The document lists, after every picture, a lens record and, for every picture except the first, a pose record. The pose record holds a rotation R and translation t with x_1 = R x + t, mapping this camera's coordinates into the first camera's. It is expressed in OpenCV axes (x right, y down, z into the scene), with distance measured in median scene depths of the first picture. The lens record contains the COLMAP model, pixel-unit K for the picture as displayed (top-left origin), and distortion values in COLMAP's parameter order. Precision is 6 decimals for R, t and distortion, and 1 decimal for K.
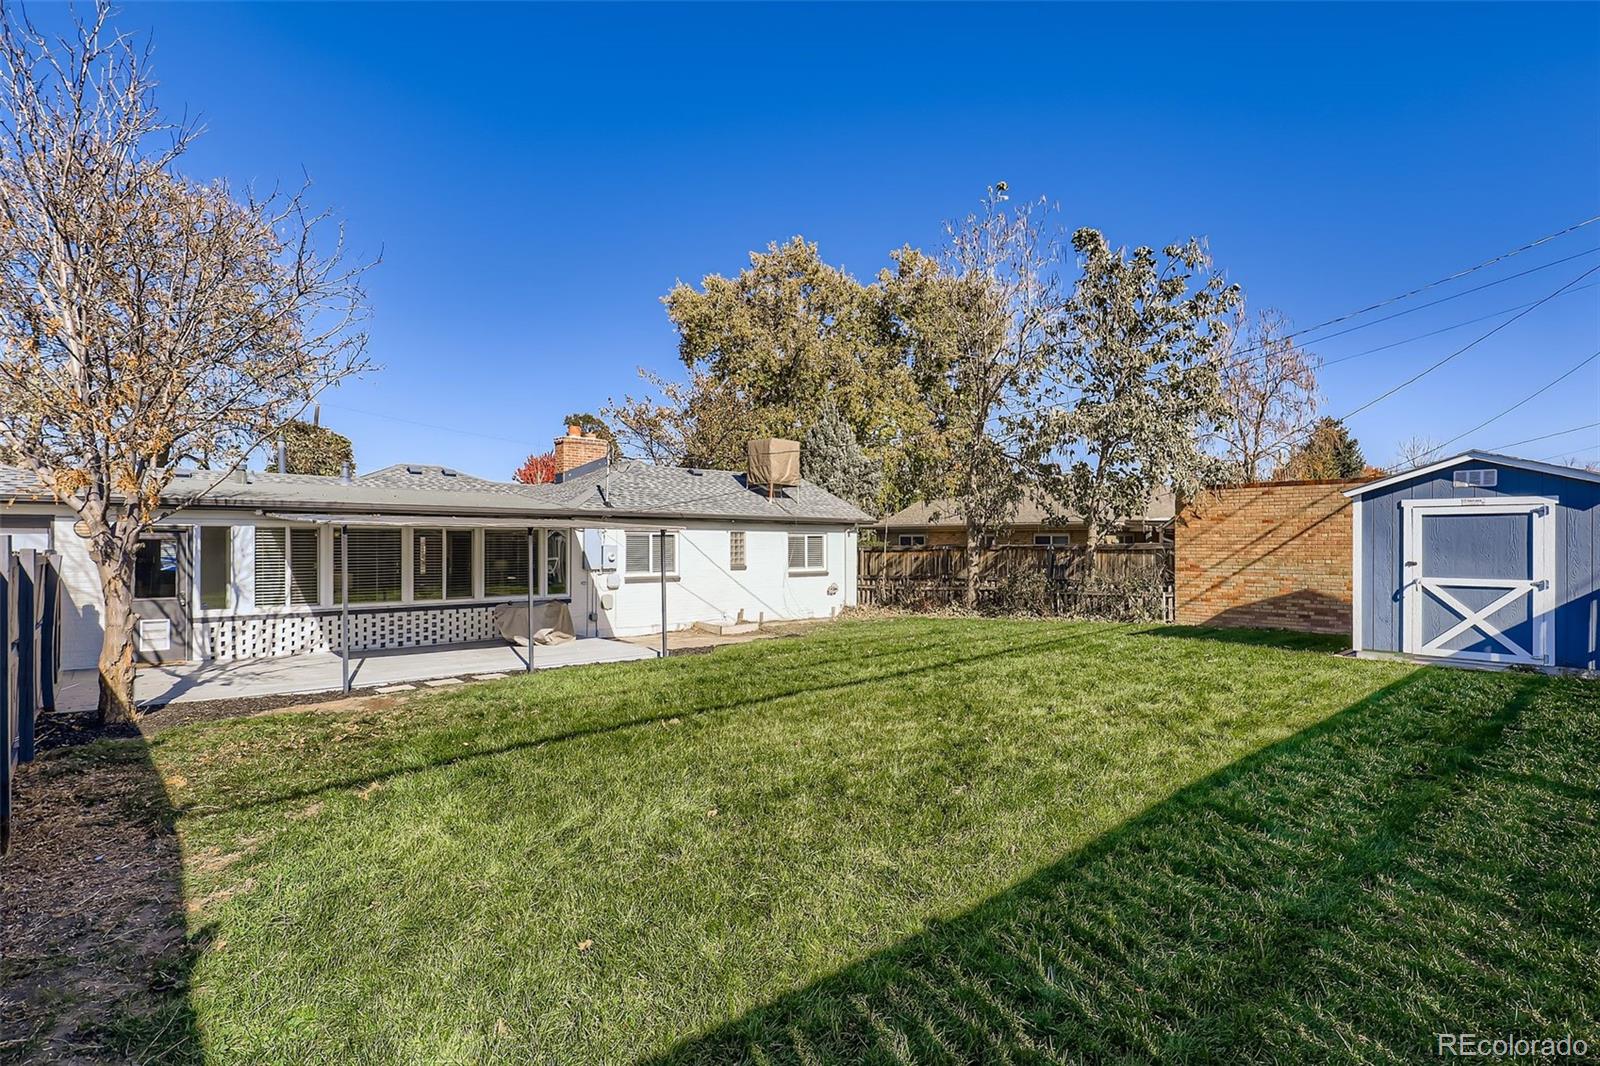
lens RADIAL K [[731.1, 0, 806.7], [0, 731.1, 540.9], [0, 0, 1]] dist [0.002300, -0.000080]
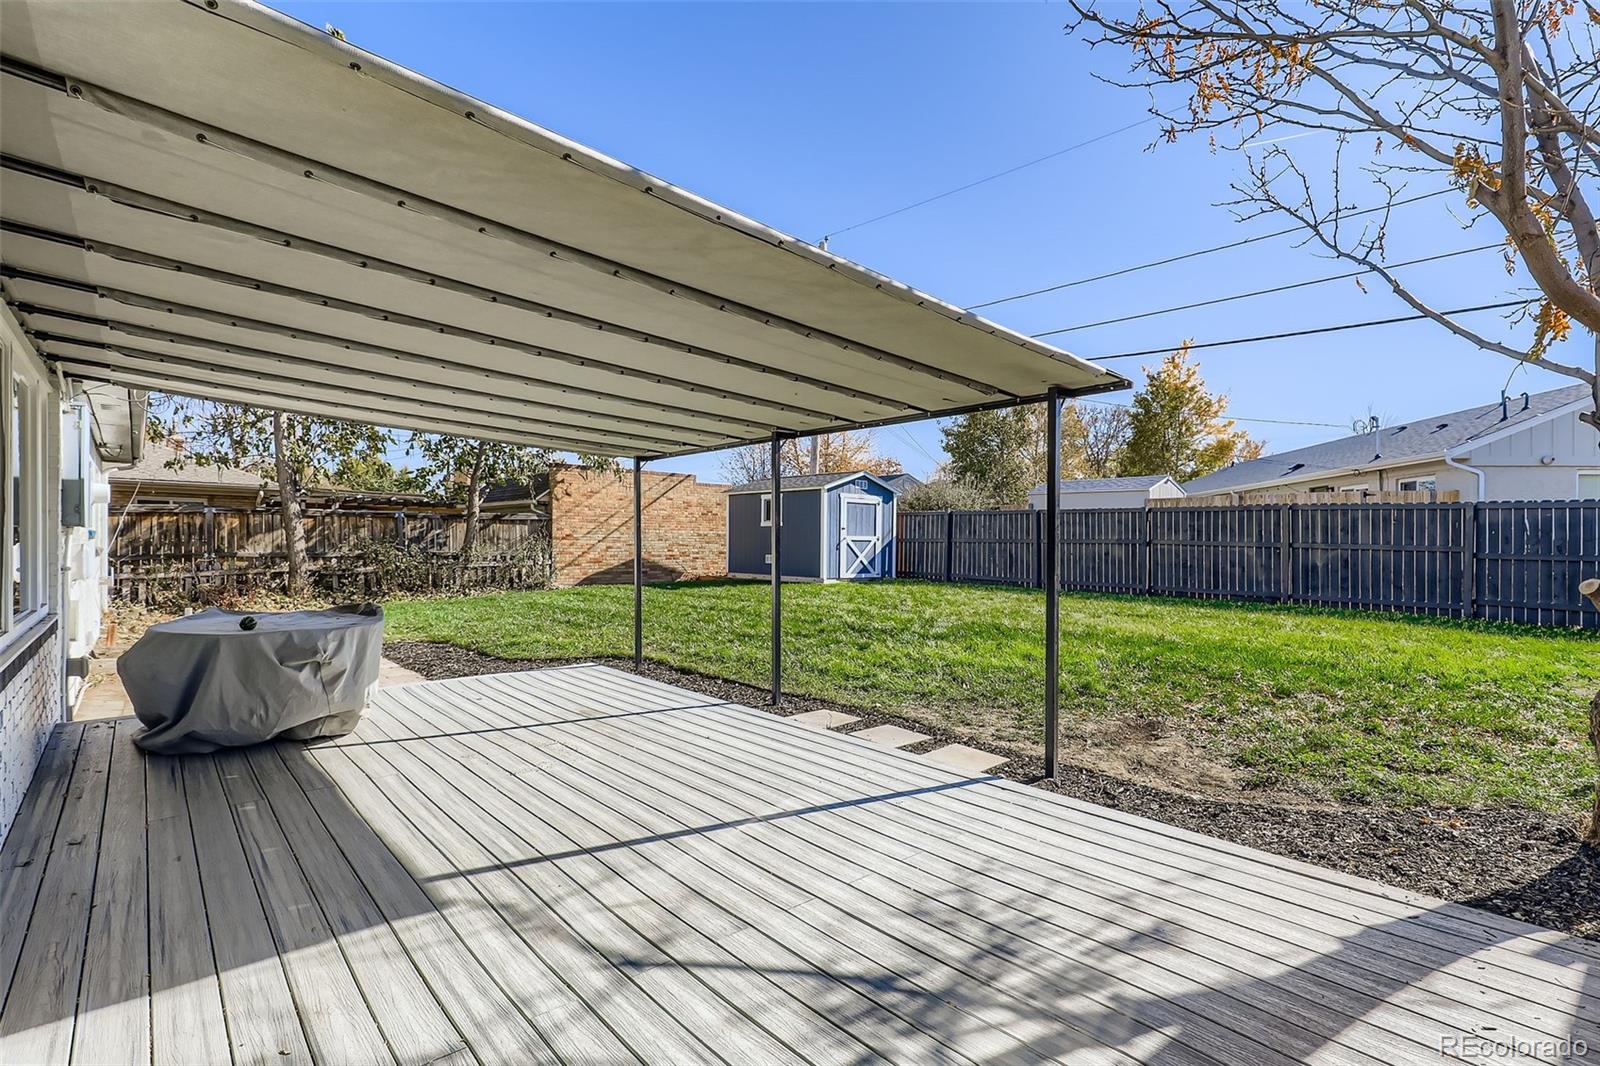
lens RADIAL K [[731.1, 0, 806.7], [0, 731.1, 540.9], [0, 0, 1]] dist [0.002300, -0.000080]
pose [[0.013665, -0.002889, 0.999902, -0.992310], [-0.017026, 0.999850, 0.003121, 0.057538], [-0.999762, -0.017067, 0.013614, 1.066412]]
